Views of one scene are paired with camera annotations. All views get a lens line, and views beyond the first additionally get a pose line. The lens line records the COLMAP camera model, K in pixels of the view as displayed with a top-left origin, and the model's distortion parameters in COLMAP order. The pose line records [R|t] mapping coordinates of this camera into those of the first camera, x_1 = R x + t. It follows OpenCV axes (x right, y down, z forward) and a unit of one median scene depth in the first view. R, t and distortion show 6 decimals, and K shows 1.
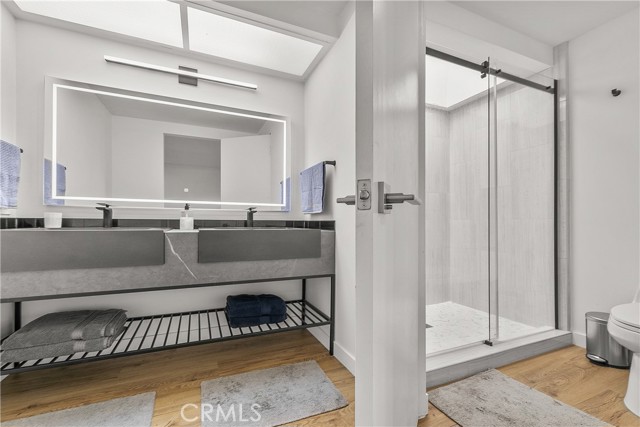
lens RADIAL K [[277.5, 0, 317.9], [0, 277.5, 219.2], [0, 0, 1]] dist [-0.000253, -0.000009]
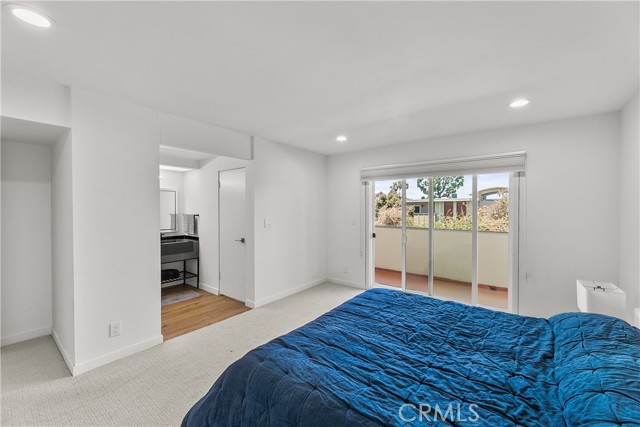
lens RADIAL K [[261.7, 0, 318.3], [0, 261.7, 209.5], [0, 0, 1]] dist [-0.001571, 0.000638]
pose [[0.885279, -0.008666, 0.464979, -0.084599], [-0.004382, 0.999627, 0.026972, -0.316042], [-0.465039, -0.025915, 0.884911, -1.658140]]
